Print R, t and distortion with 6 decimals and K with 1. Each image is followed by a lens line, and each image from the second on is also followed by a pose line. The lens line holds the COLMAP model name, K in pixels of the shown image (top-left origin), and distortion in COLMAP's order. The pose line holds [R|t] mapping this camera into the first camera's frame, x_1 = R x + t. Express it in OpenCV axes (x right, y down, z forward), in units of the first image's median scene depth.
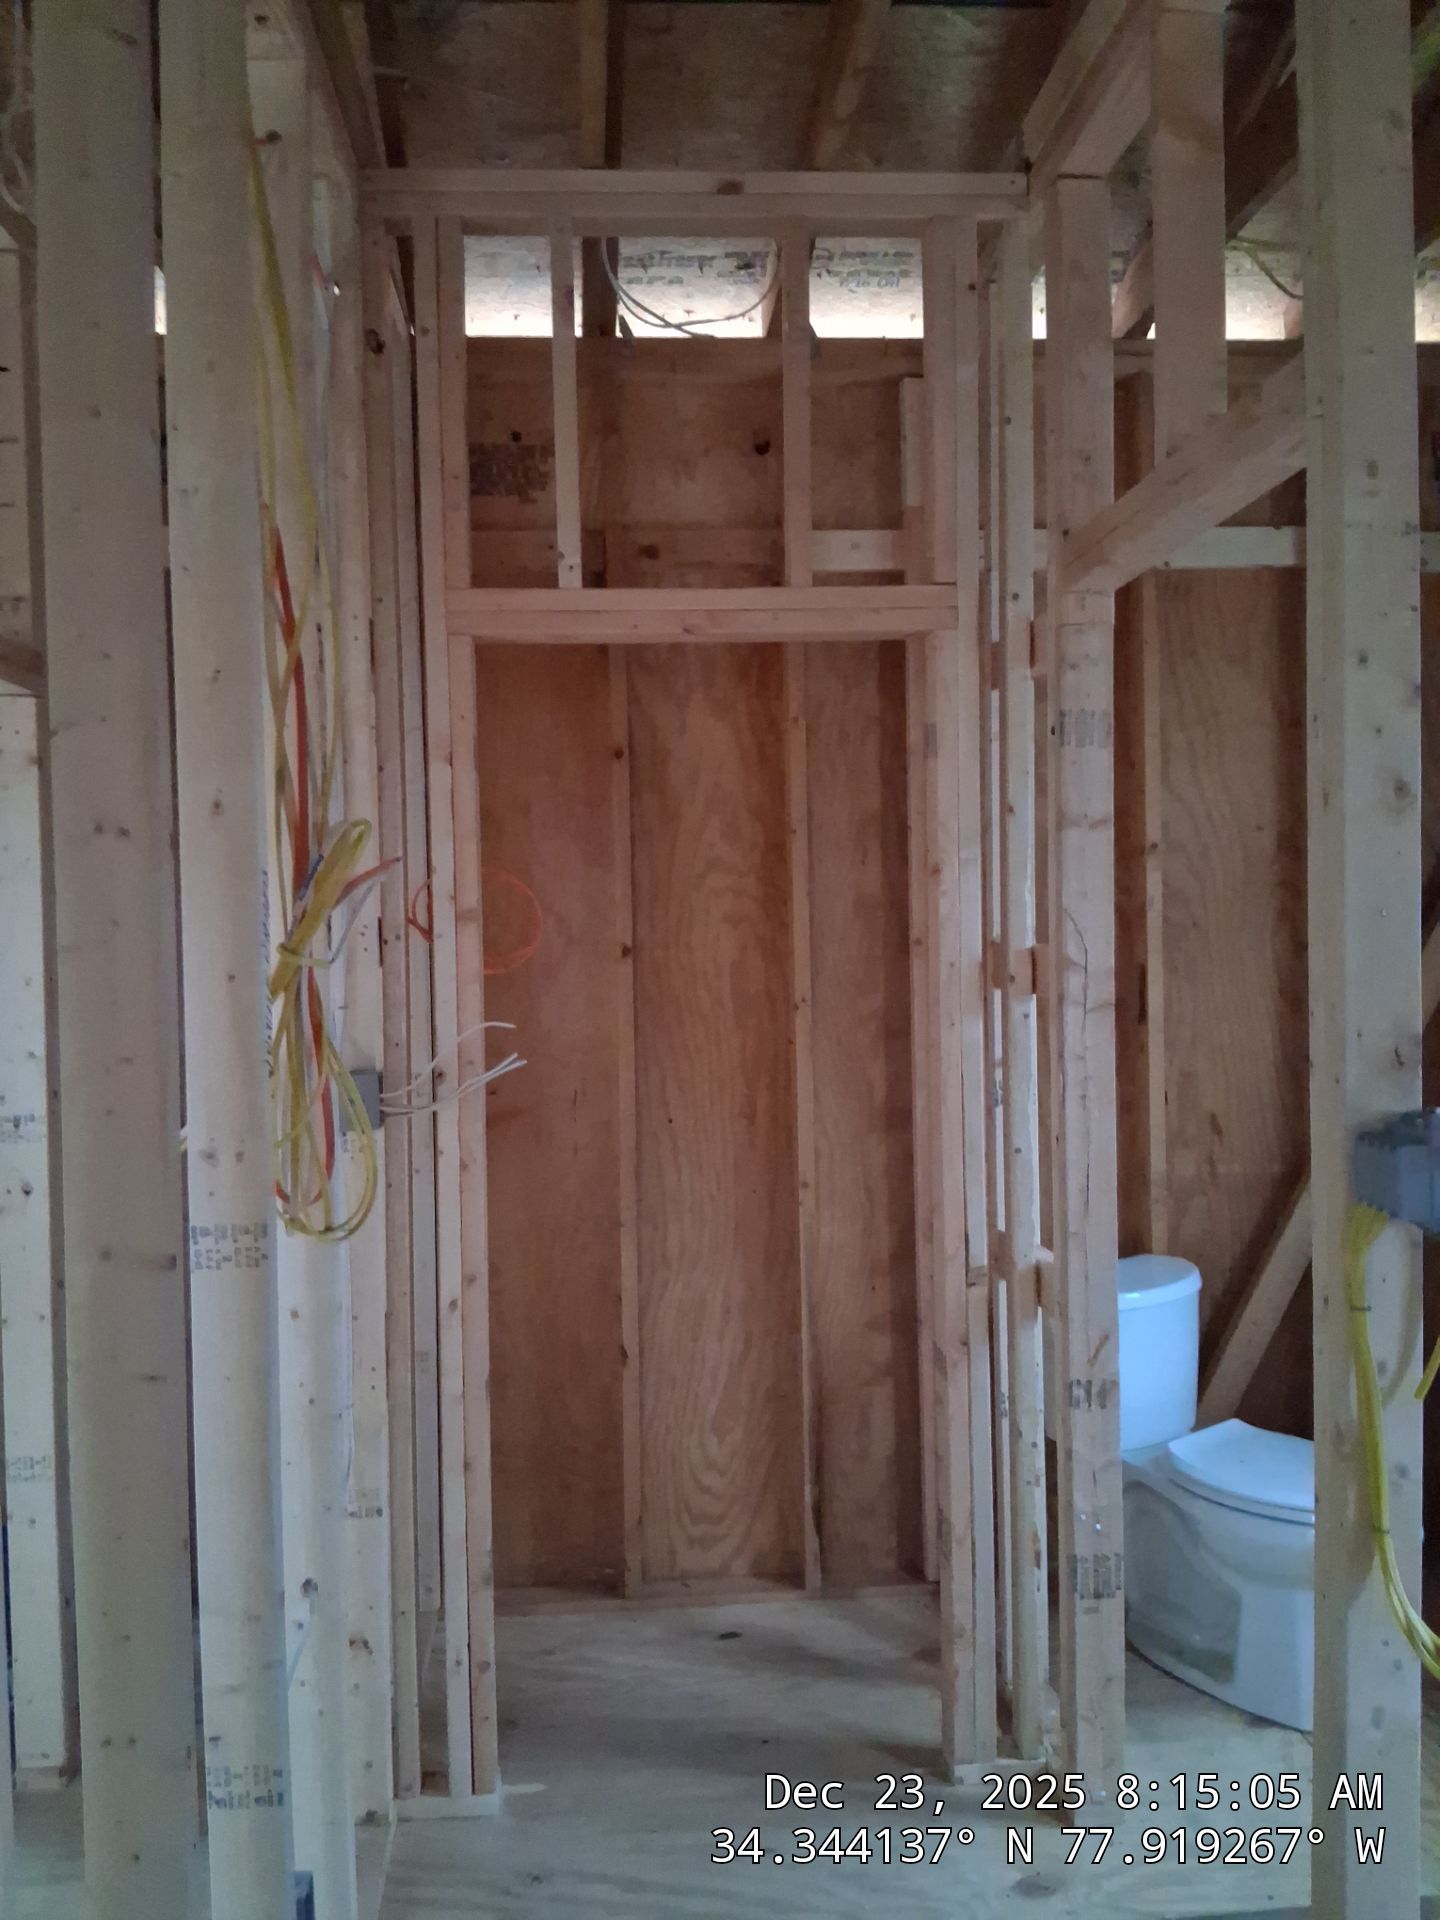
lens RADIAL K [[1449.2, 0, 710.1], [0, 1449.2, 956.2], [0, 0, 1]] dist [0.113523, -0.207248]
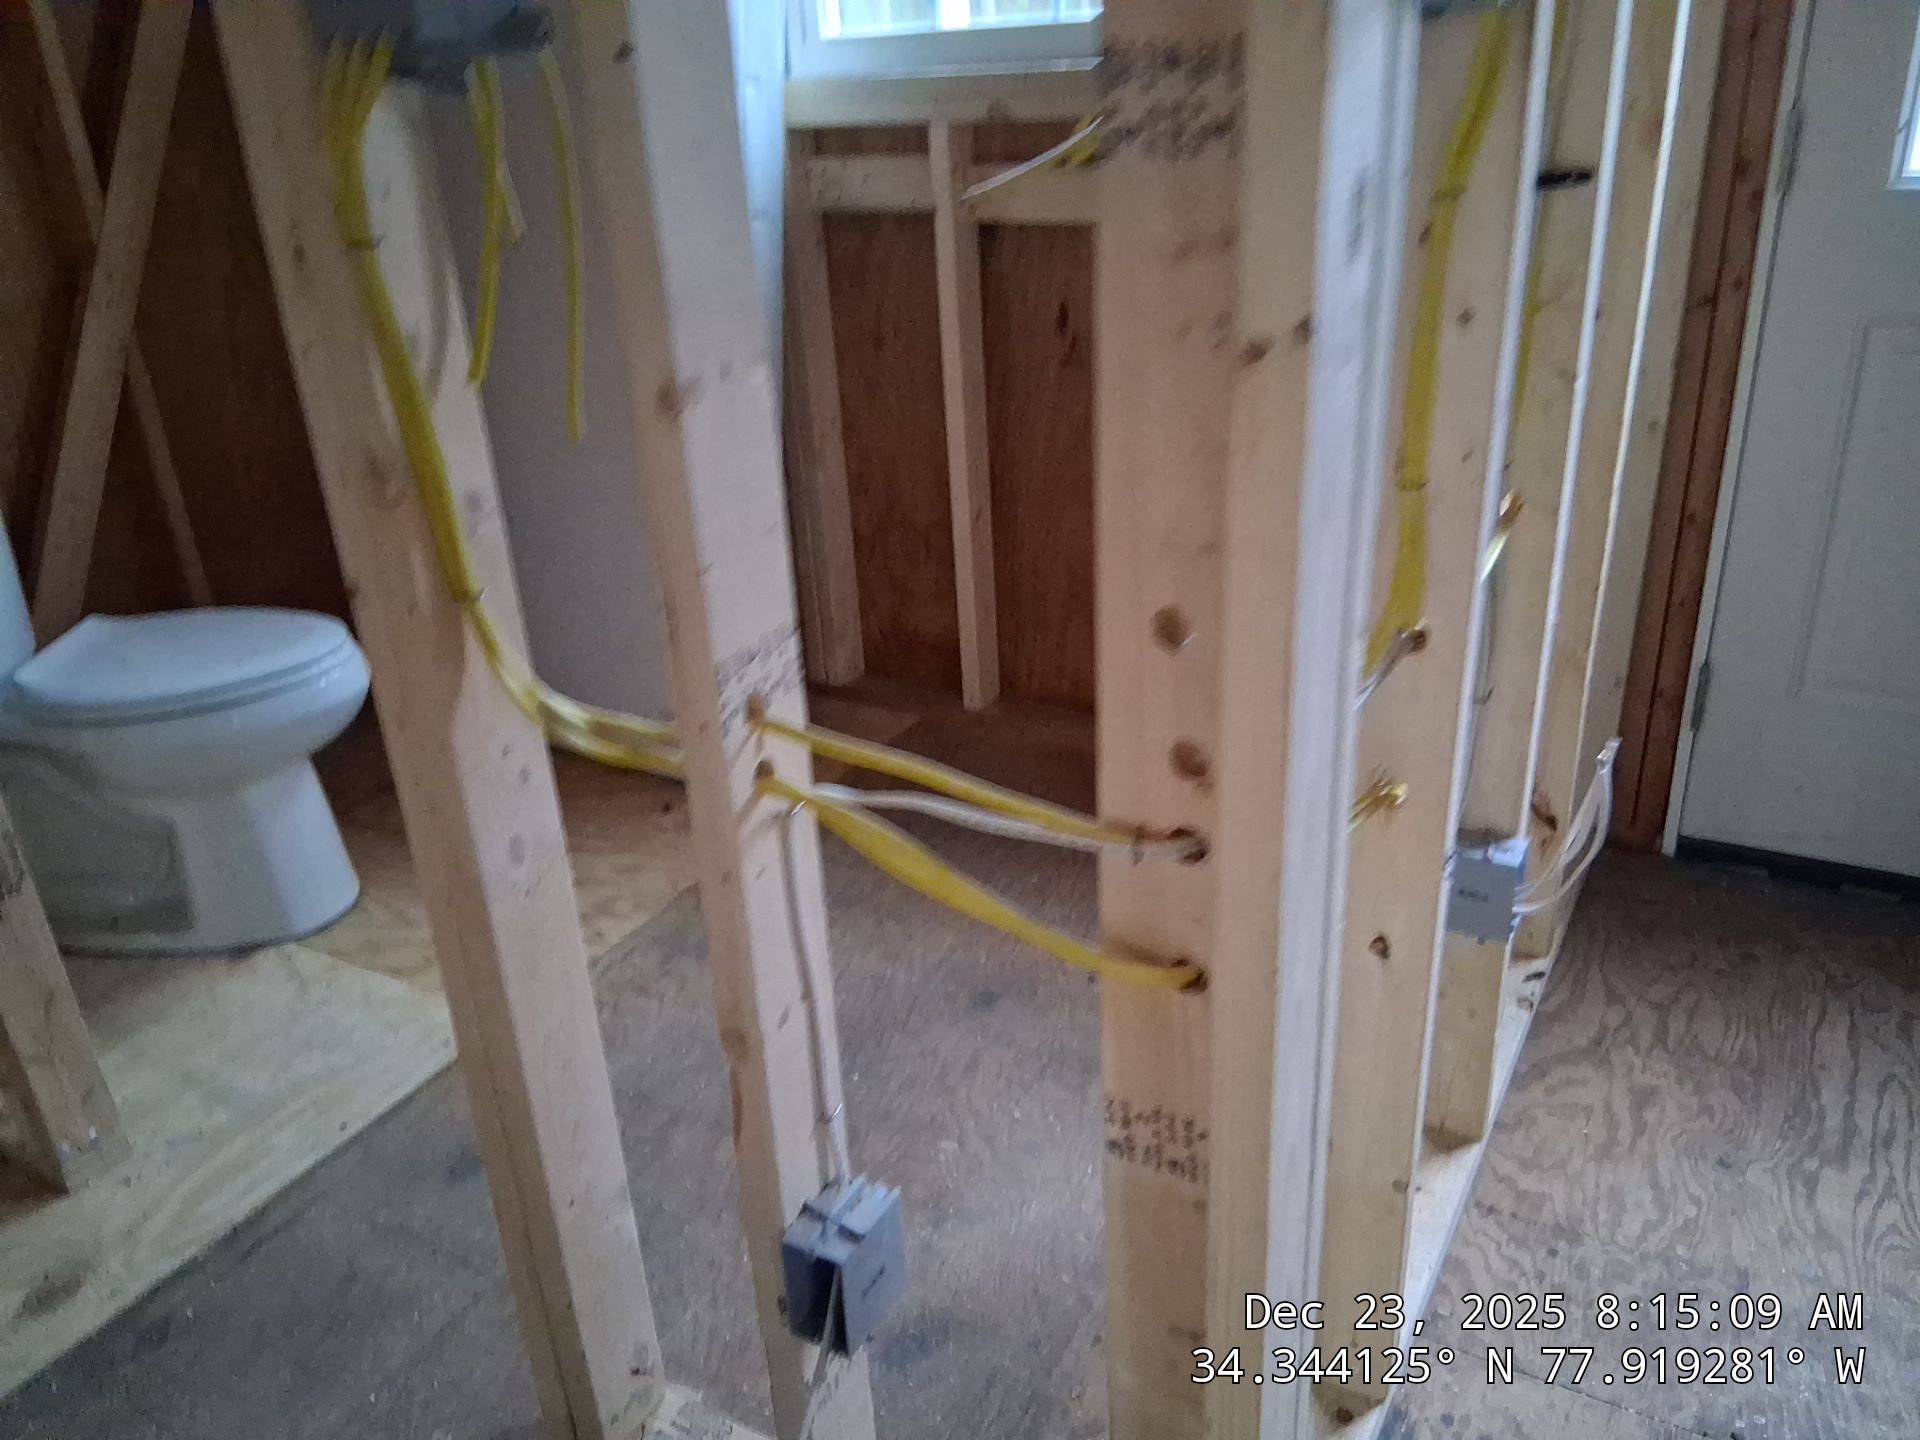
lens RADIAL K [[1448.9, 0, 960.0], [0, 1448.9, 720.0], [0, 0, 1]] dist [0.068243, -0.123411]
pose [[0.559180, -0.356574, 0.748447, 0.038245], [0.065808, 0.919023, 0.388673, 0.117483], [-0.826431, -0.168084, 0.537364, 0.262897]]
